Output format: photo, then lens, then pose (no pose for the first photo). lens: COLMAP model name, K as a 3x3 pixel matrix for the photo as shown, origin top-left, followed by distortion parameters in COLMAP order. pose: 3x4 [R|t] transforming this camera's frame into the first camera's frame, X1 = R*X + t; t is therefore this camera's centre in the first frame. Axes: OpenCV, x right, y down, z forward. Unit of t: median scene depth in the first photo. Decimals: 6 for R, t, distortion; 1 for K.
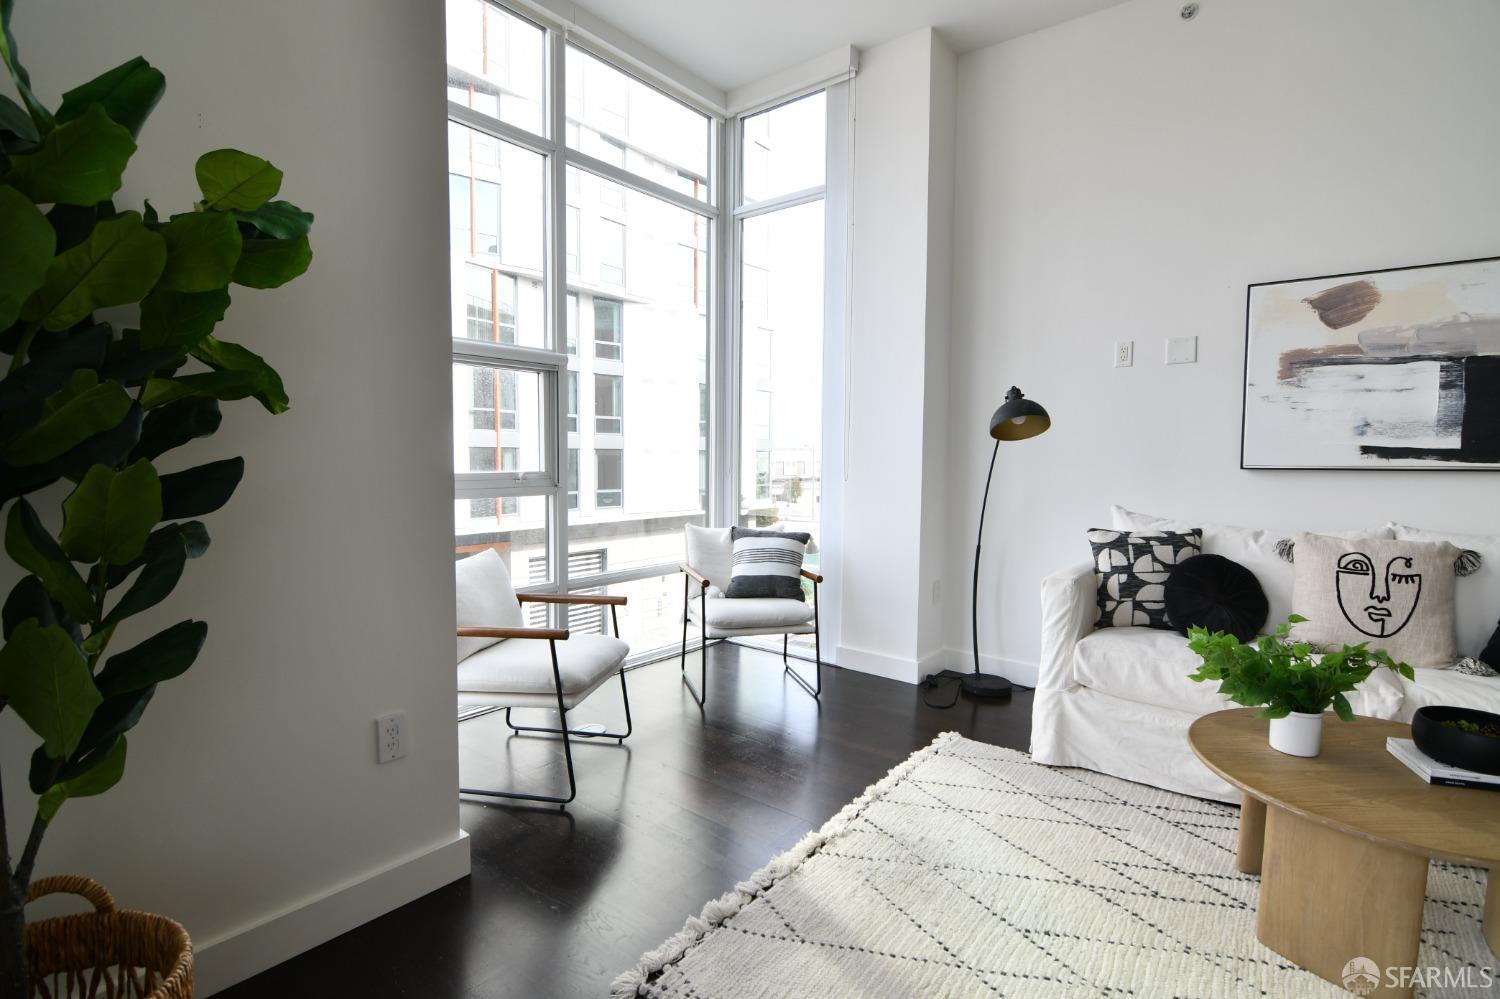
lens RADIAL K [[722.0, 0, 748.8], [0, 722.0, 498.4], [0, 0, 1]] dist [-0.015139, -0.004874]
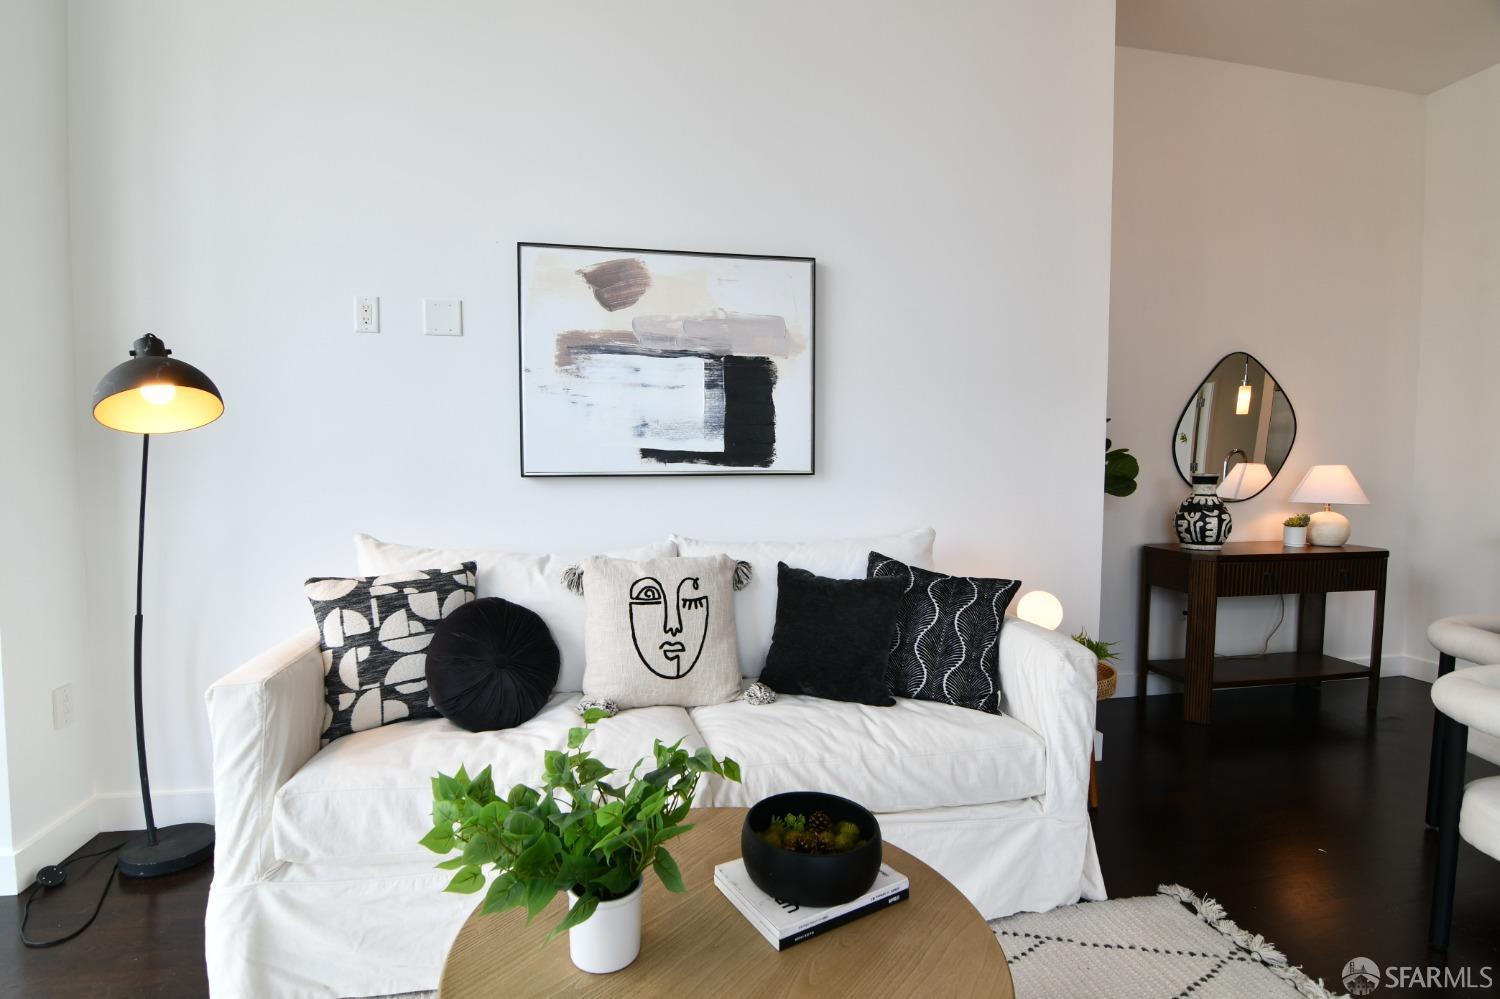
lens RADIAL K [[722.0, 0, 749.9], [0, 722.0, 506.3], [0, 0, 1]] dist [-0.015139, -0.004874]
pose [[0.632263, -0.049245, 0.773187, 0.264370], [0.047194, 0.998573, 0.025008, -0.019374], [-0.773315, 0.020678, 0.633684, 0.347133]]
